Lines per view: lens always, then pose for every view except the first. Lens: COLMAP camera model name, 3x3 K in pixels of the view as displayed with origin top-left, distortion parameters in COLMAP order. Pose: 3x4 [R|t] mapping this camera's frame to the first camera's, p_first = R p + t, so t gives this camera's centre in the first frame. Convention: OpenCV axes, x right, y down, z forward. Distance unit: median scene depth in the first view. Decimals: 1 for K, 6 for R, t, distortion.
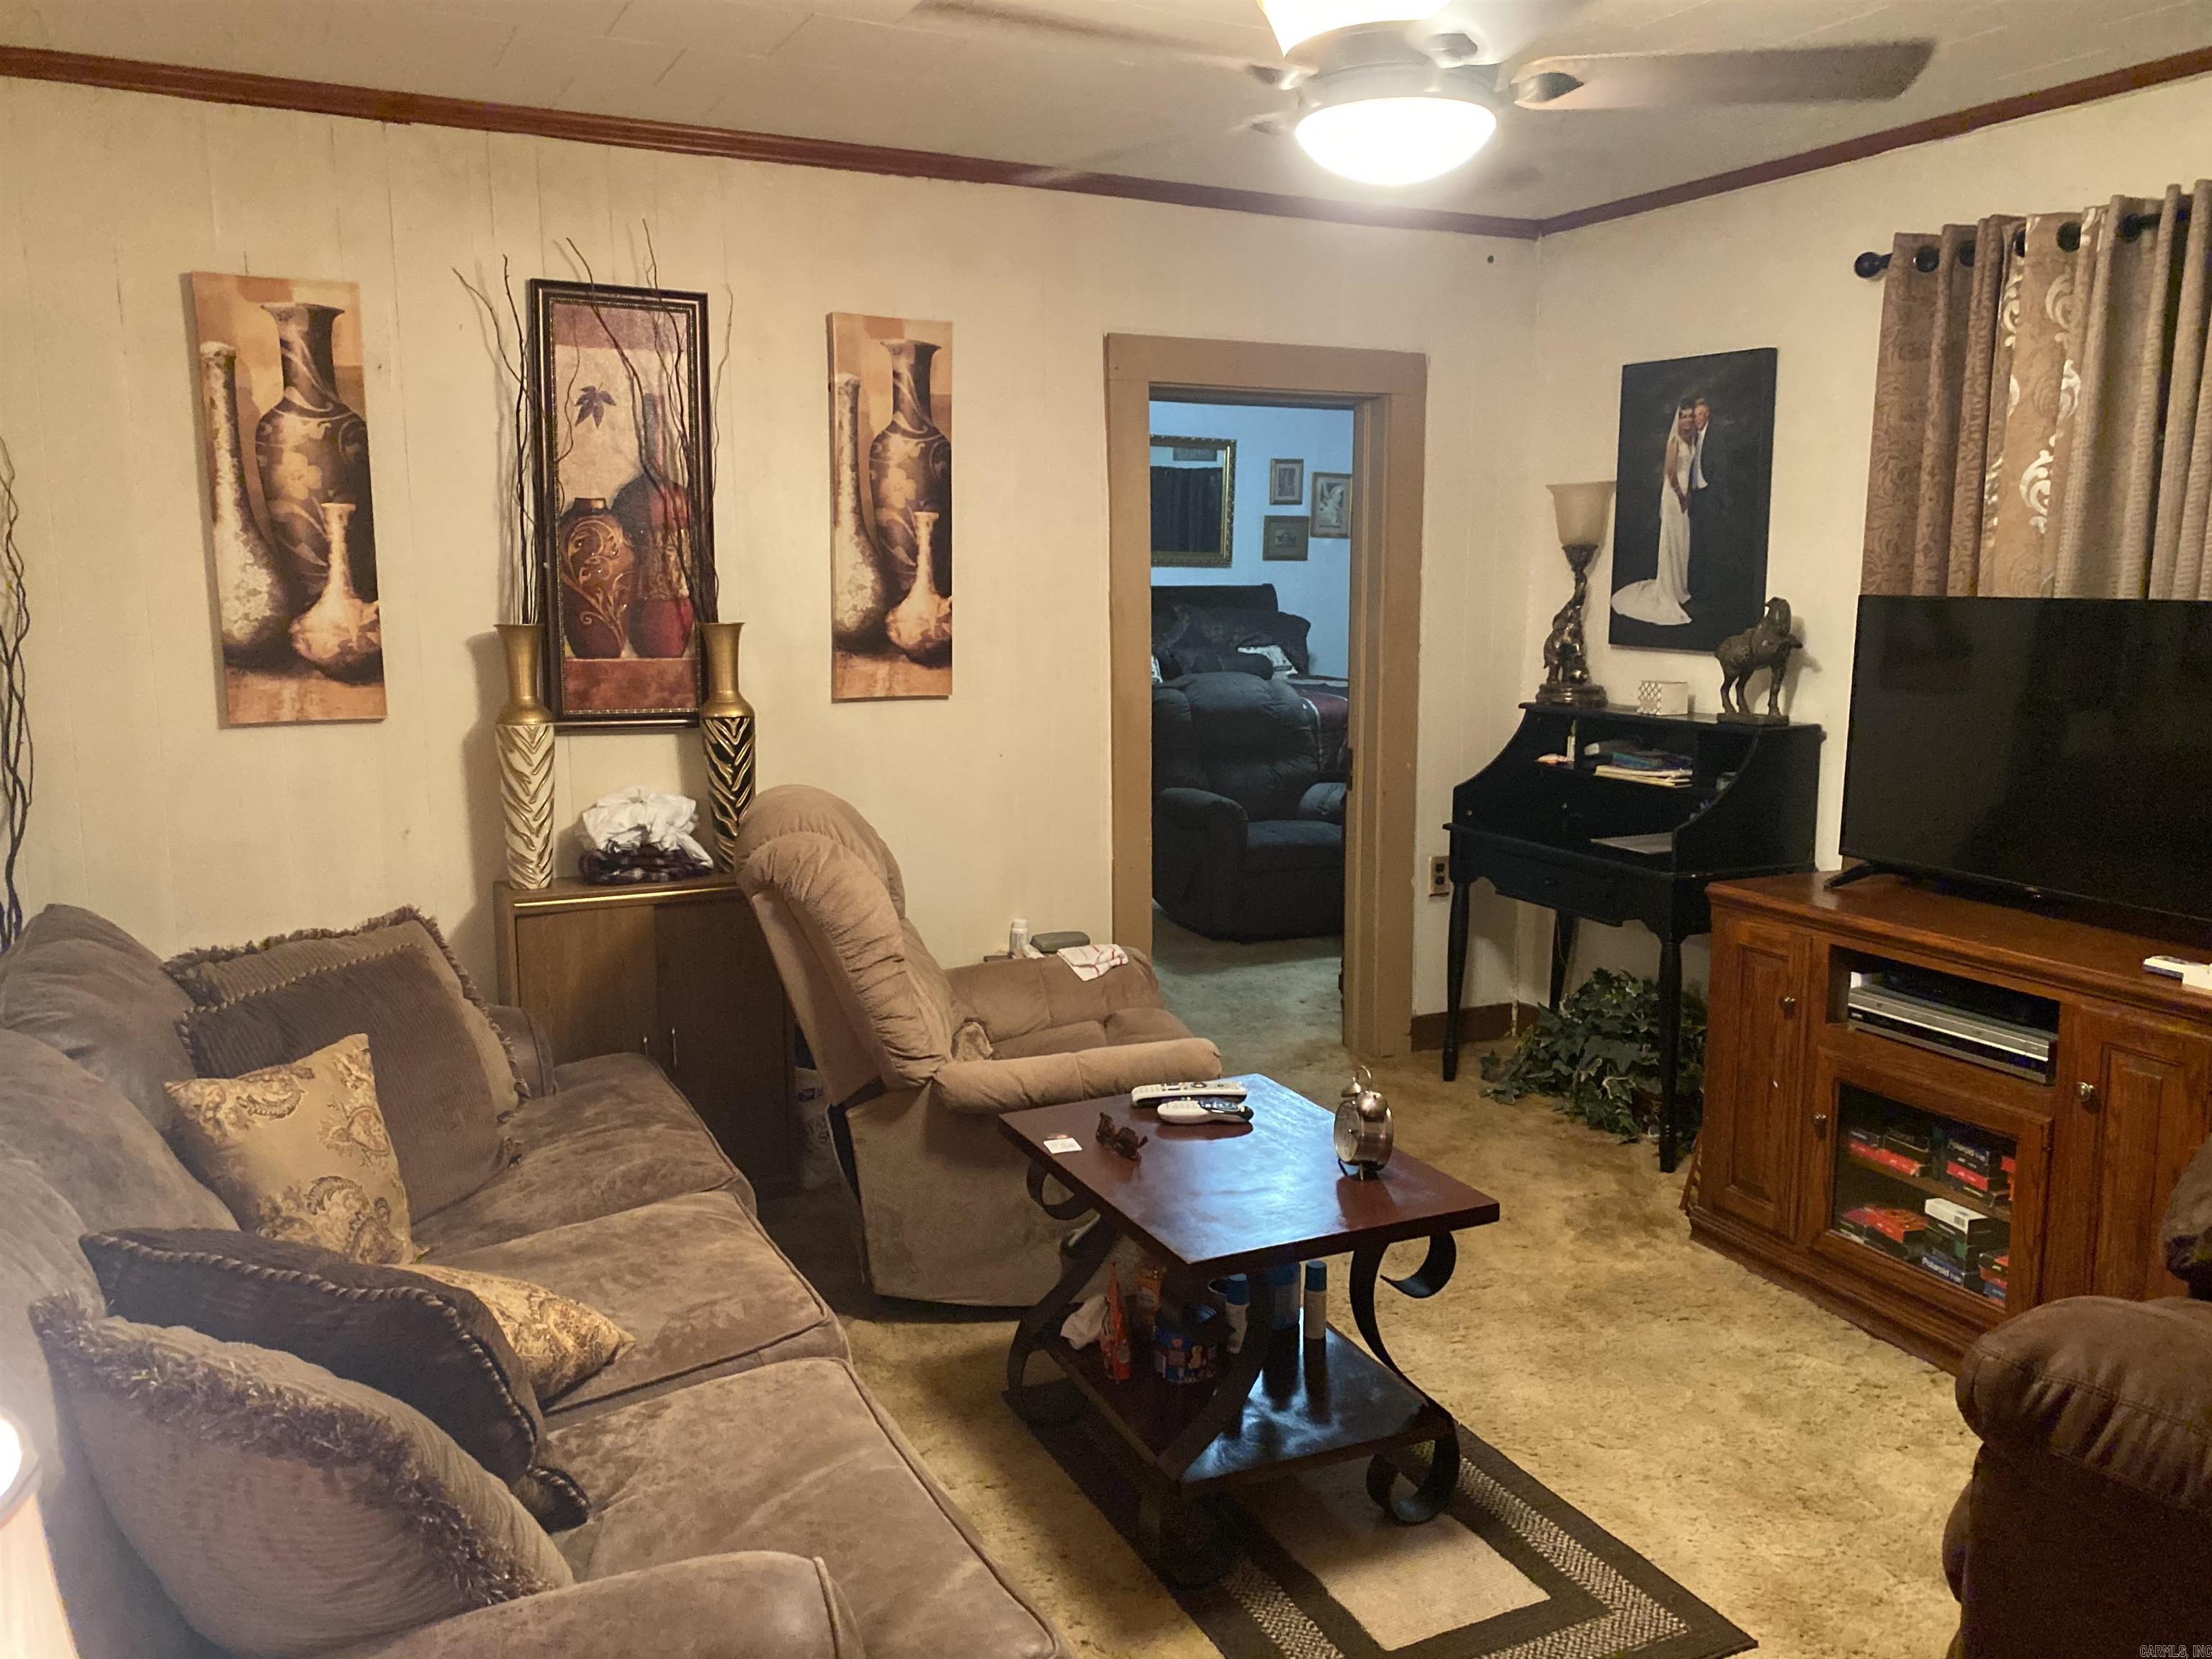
lens RADIAL K [[1695.9, 0, 1097.3], [0, 1695.9, 830.9], [0, 0, 1]] dist [0.056304, 0.000701]
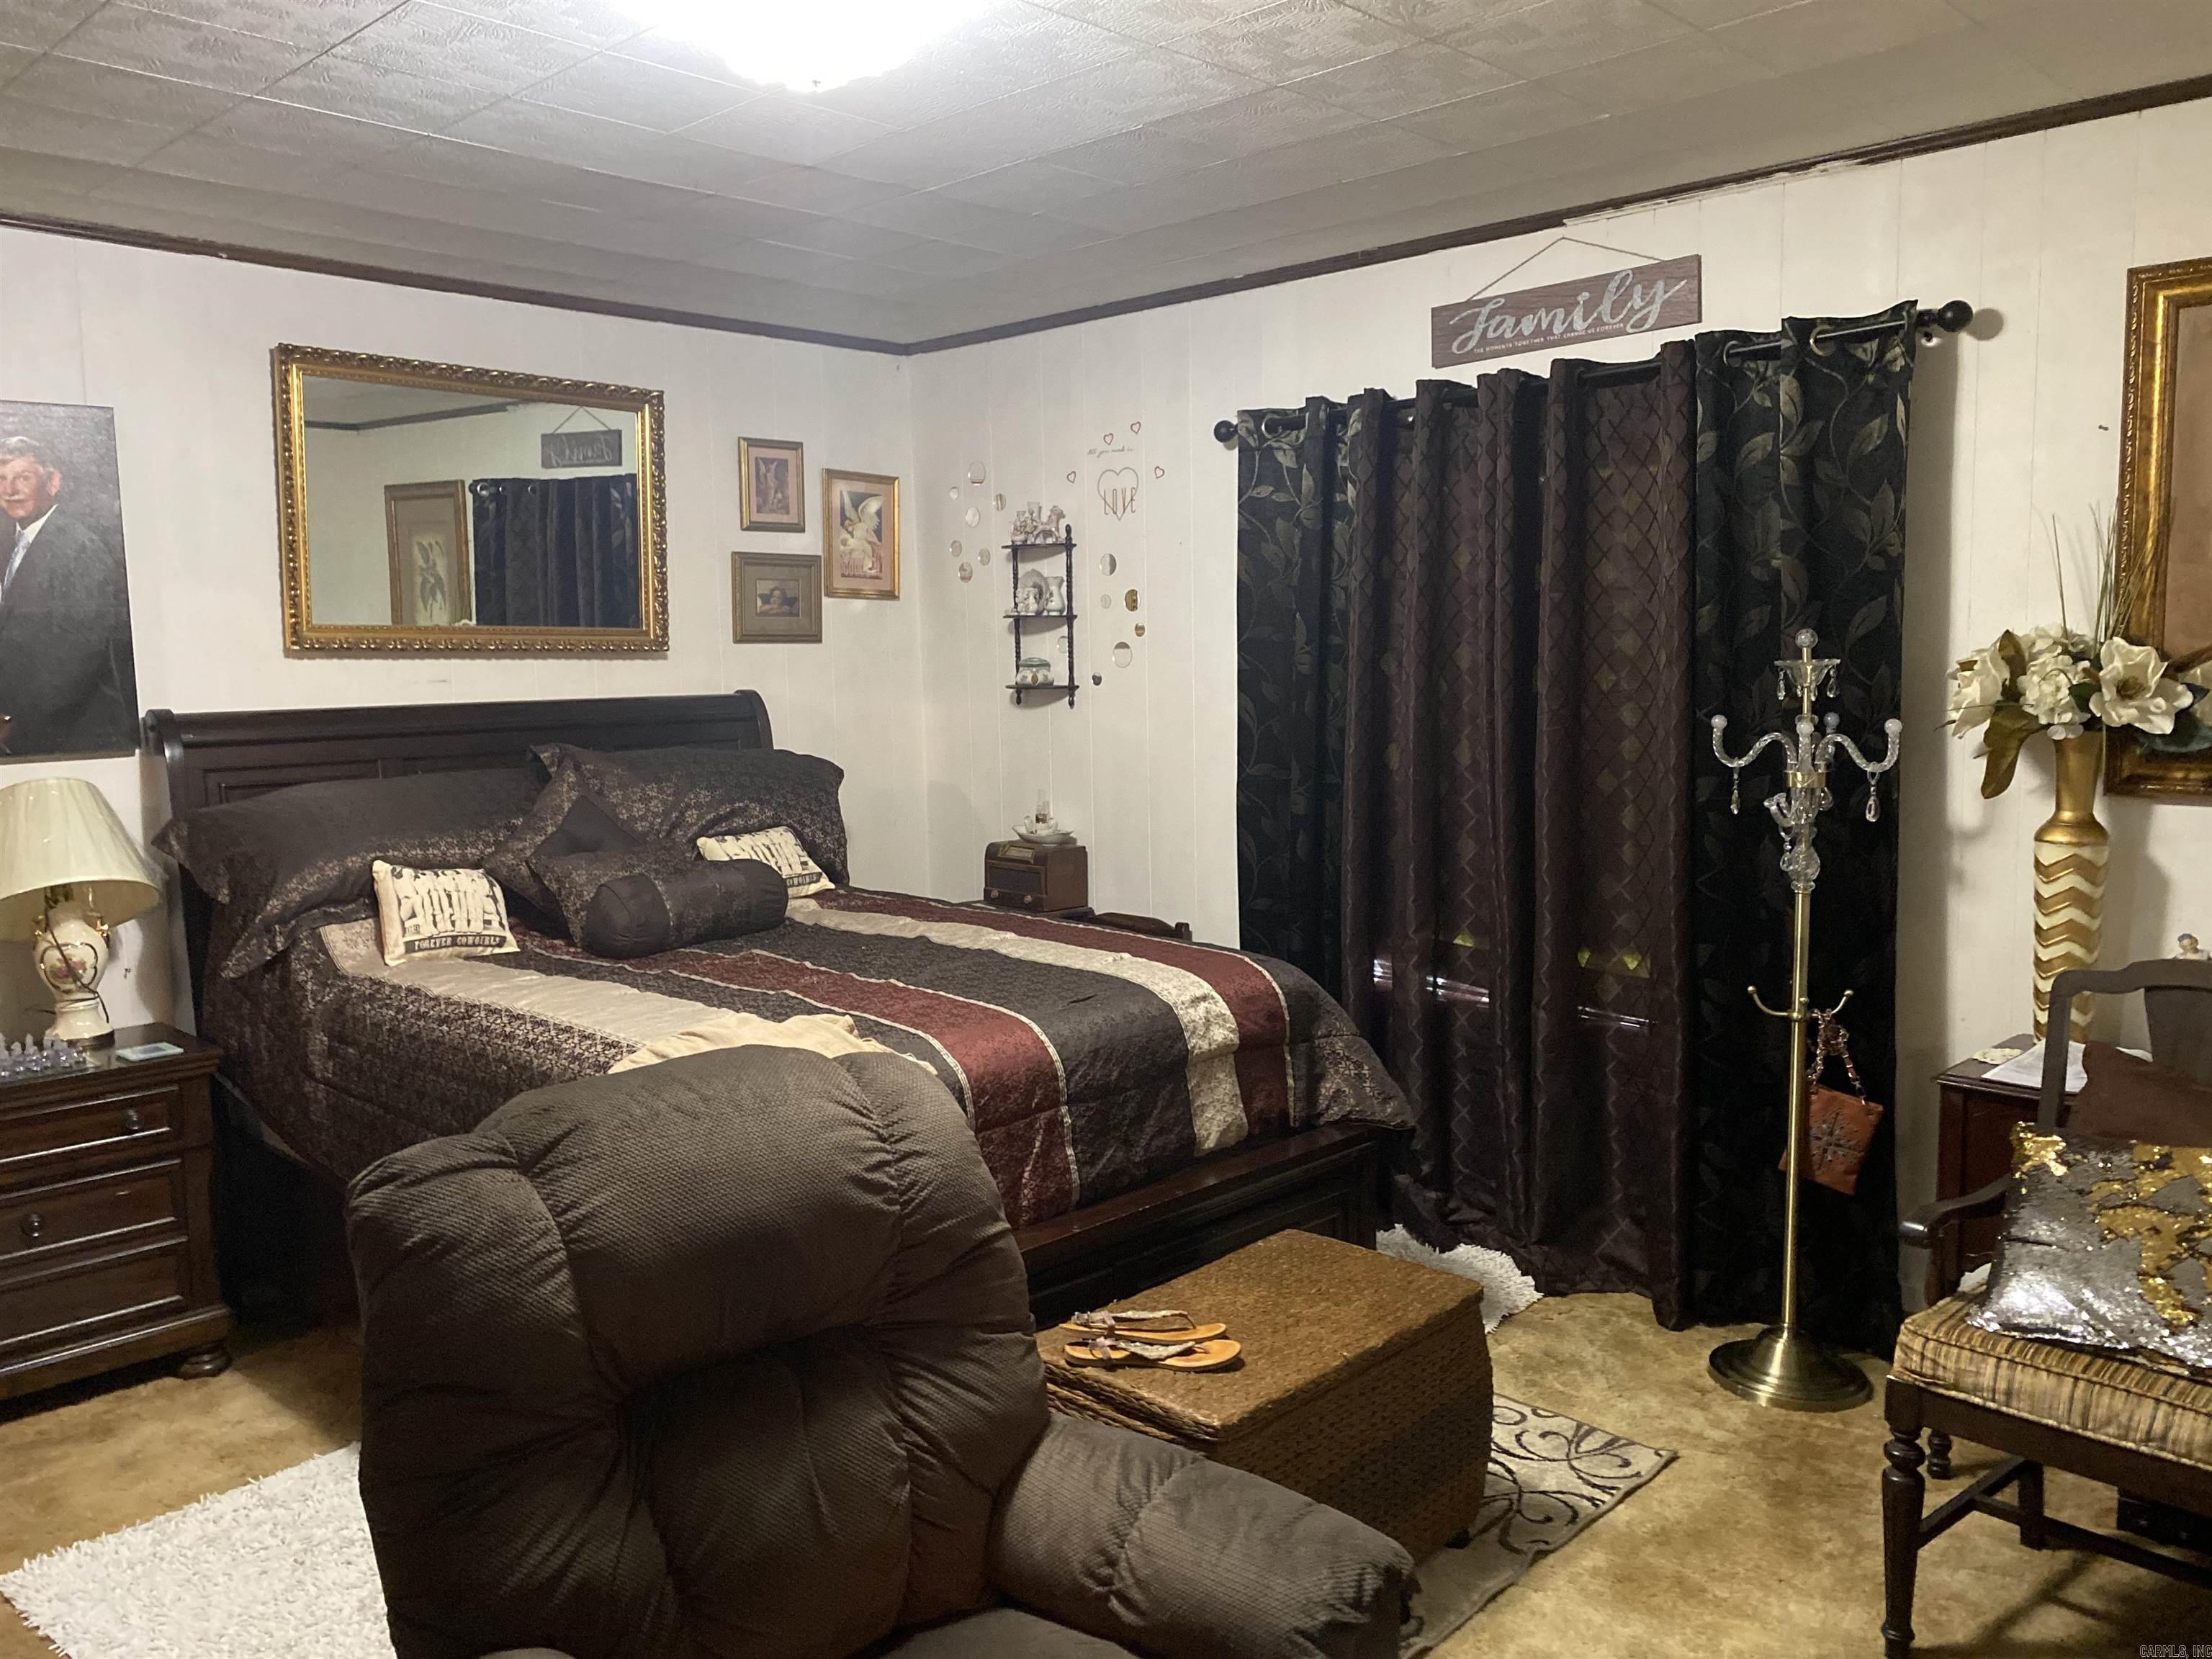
lens RADIAL K [[1695.9, 0, 1112.6], [0, 1695.9, 836.7], [0, 0, 1]] dist [0.056304, 0.000701]
pose [[0.941162, -0.048710, 0.334426, 0.033488], [0.062254, 0.997613, -0.029894, -0.082022], [-0.332172, 0.048955, 0.941948, 0.504320]]
